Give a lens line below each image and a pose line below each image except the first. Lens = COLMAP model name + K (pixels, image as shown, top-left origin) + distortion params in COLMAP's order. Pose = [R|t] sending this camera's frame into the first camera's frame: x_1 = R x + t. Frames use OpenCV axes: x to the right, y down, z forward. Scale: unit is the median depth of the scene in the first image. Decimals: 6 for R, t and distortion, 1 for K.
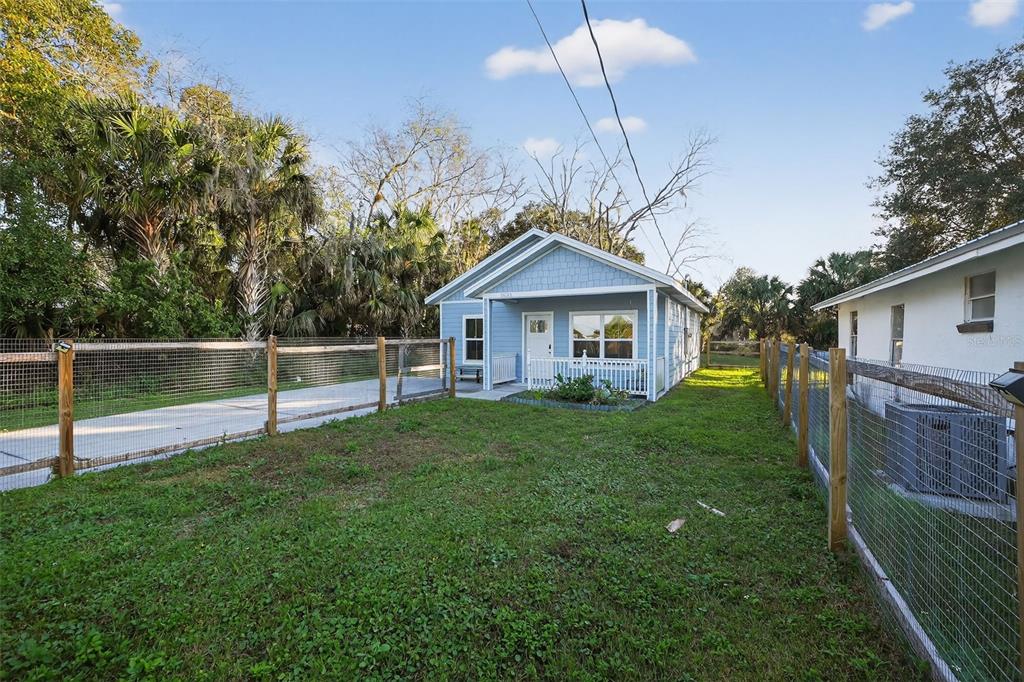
lens RADIAL K [[426.0, 0, 513.1], [0, 426.0, 336.1], [0, 0, 1]] dist [-0.012267, 0.000252]
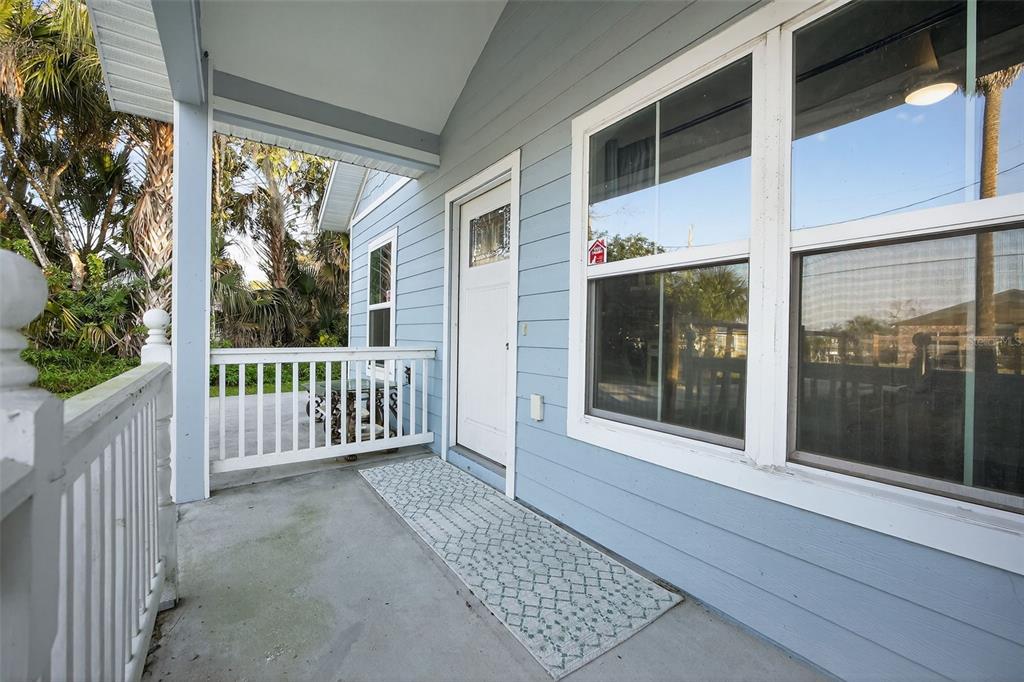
lens RADIAL K [[426.0, 0, 513.1], [0, 426.0, 336.1], [0, 0, 1]] dist [-0.012267, 0.000252]
pose [[0.888315, 0.013345, -0.459040, 0.234853], [-0.013049, 0.999908, 0.003817, 0.039906], [0.459048, 0.002600, 0.888408, 1.010839]]
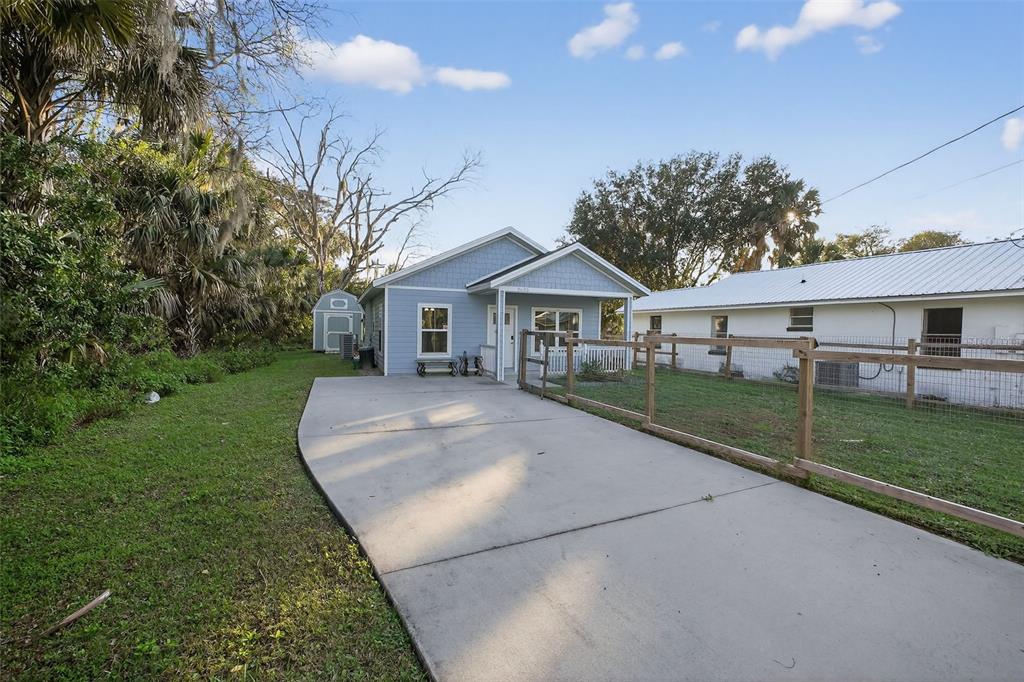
lens RADIAL K [[426.0, 0, 513.1], [0, 426.0, 336.1], [0, 0, 1]] dist [-0.012267, 0.000252]
pose [[0.629465, -0.004939, 0.777013, -0.958247], [-0.015504, 0.999701, 0.018915, -0.000281], [-0.776874, -0.023953, 0.629200, 0.387858]]
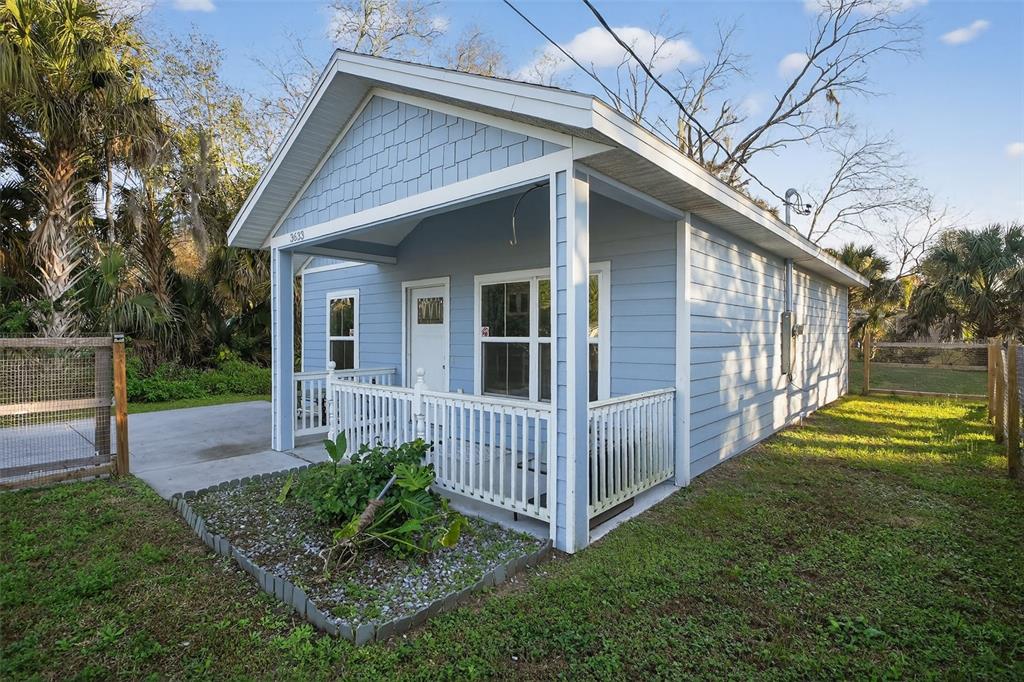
lens RADIAL K [[500.3, 0, 510.9], [0, 500.3, 333.9], [0, 0, 1]] dist [-0.010587, 0.000365]
pose [[0.973181, -0.000968, -0.230037, 0.349363], [0.000594, 0.999998, -0.001695, 0.004056], [0.230039, 0.001513, 0.973180, 0.617301]]
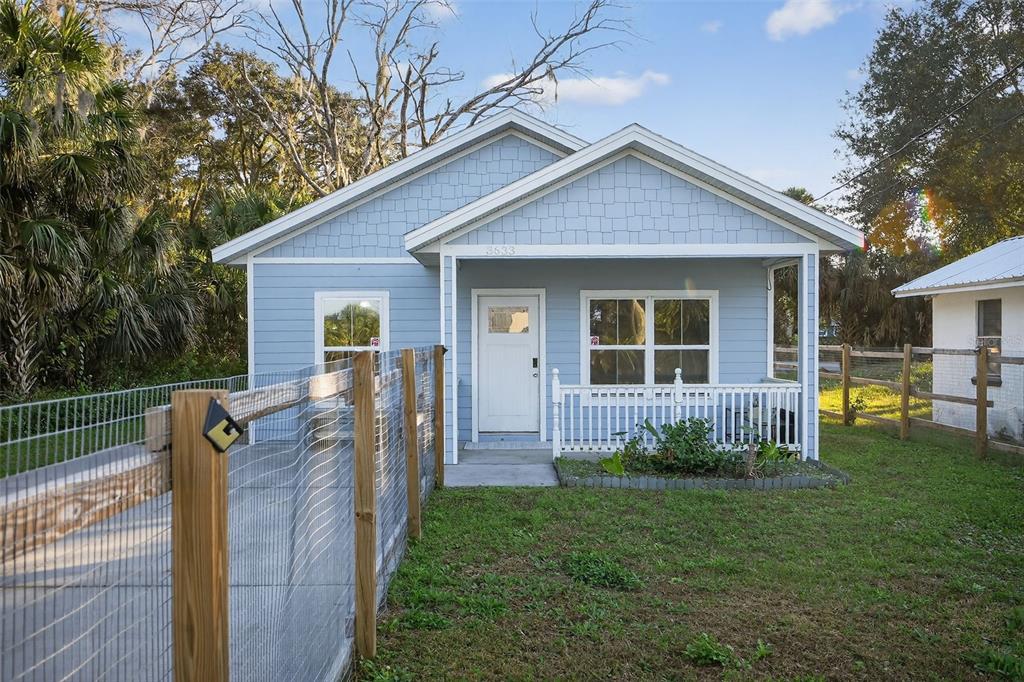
lens RADIAL K [[852.9, 0, 512.0], [0, 852.9, 341.0], [0, 0, 1]] dist [-0.028499, 0.013927]
pose [[0.876912, -0.005685, 0.480617, -0.493210], [0.004031, 0.999982, 0.004474, -0.005021], [-0.480633, -0.001986, 0.876919, 0.224123]]
